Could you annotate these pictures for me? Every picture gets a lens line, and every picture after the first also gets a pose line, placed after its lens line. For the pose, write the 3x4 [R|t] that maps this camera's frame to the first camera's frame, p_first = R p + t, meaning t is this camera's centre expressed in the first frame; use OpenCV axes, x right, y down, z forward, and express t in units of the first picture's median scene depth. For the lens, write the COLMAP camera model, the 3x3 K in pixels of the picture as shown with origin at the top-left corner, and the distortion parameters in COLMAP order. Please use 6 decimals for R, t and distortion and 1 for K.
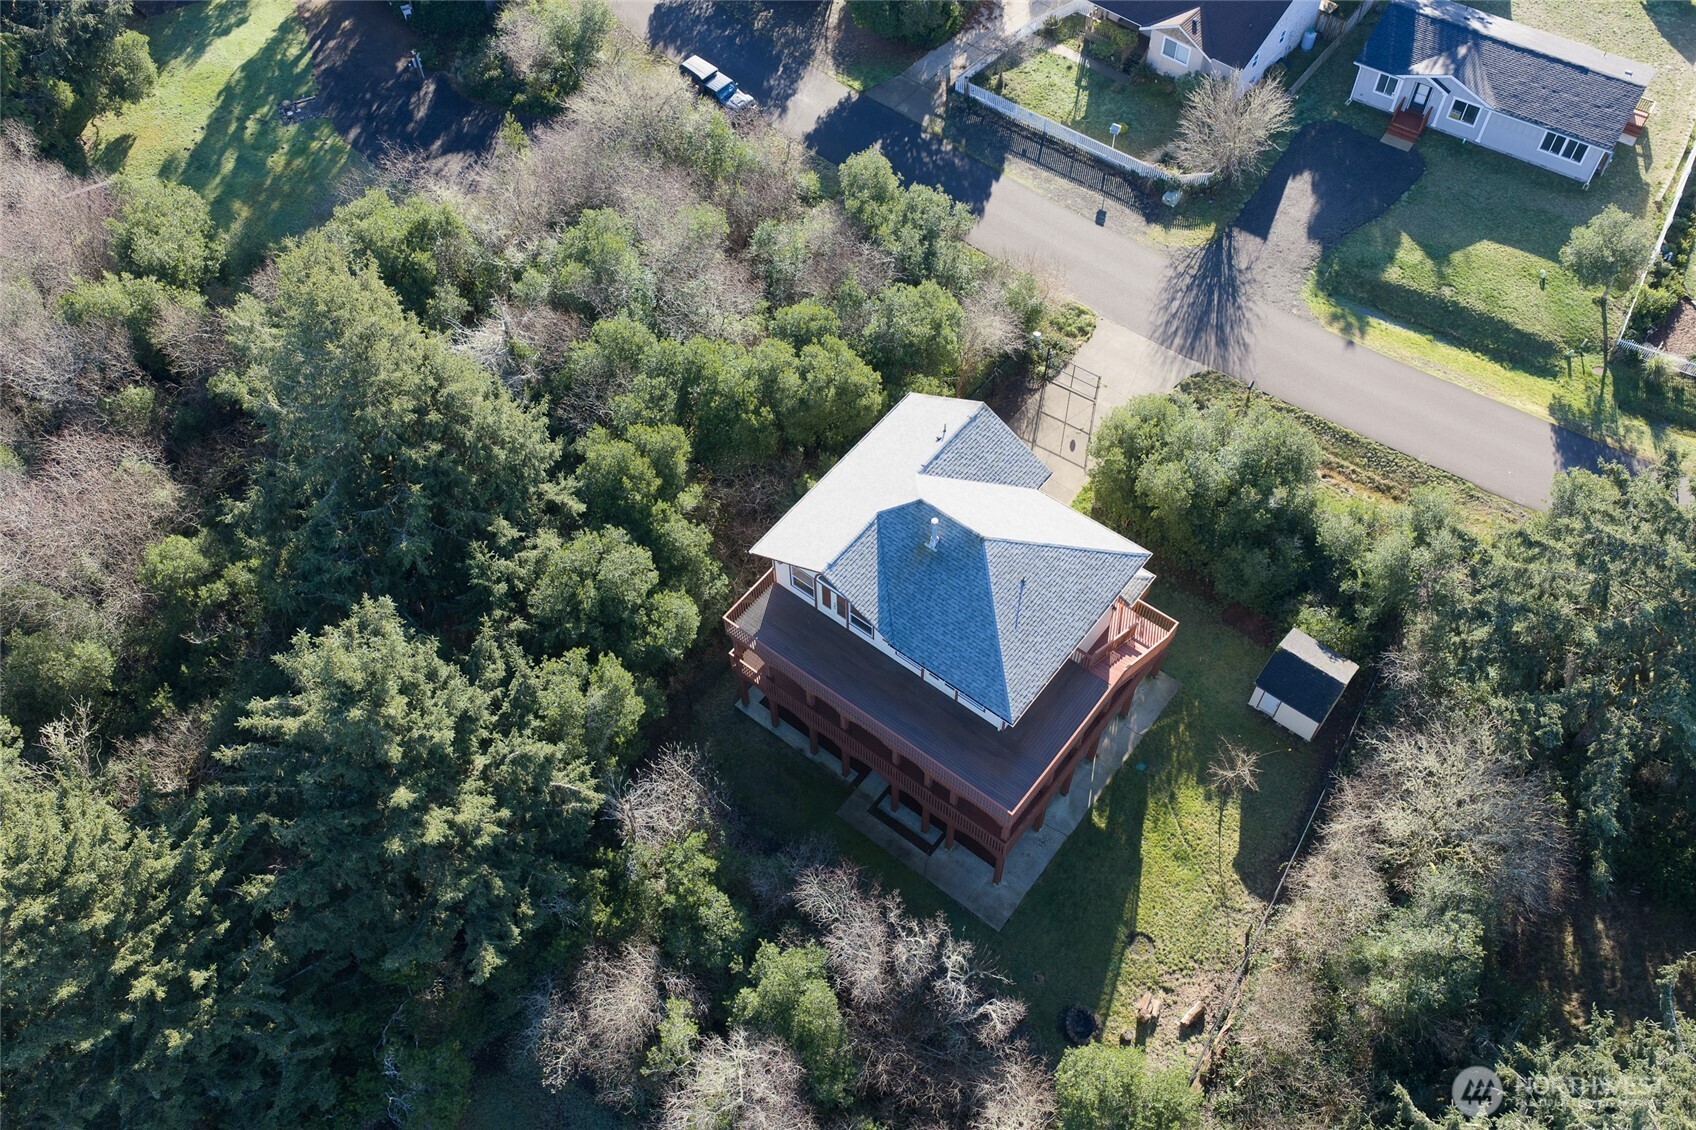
lens RADIAL K [[1383.6, 0, 854.9], [0, 1383.6, 561.7], [0, 0, 1]] dist [0.004648, -0.002413]
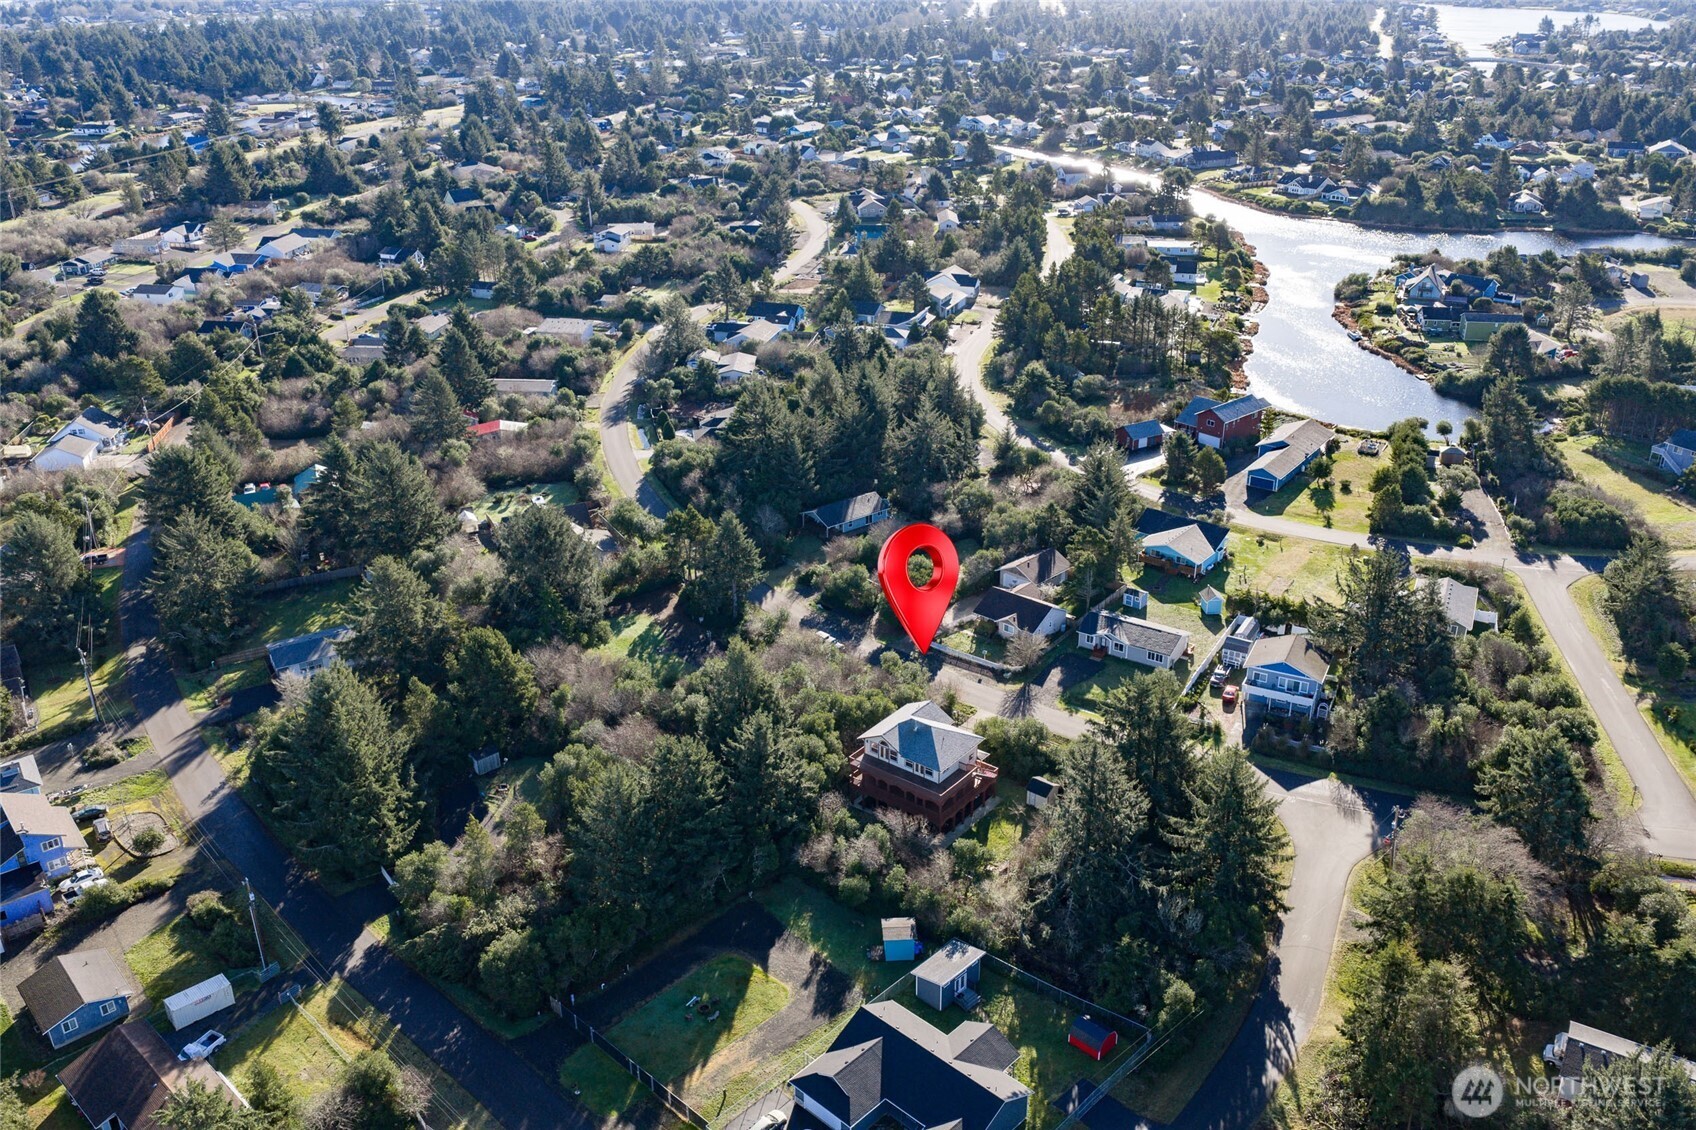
lens RADIAL K [[1383.6, 0, 849.2], [0, 1383.6, 567.0], [0, 0, 1]] dist [0.004648, -0.002413]
pose [[0.999998, 0.001992, -0.000673, -0.067859], [-0.002060, 0.863097, -0.505035, 0.902501], [-0.000425, 0.505035, 0.863099, -1.384923]]
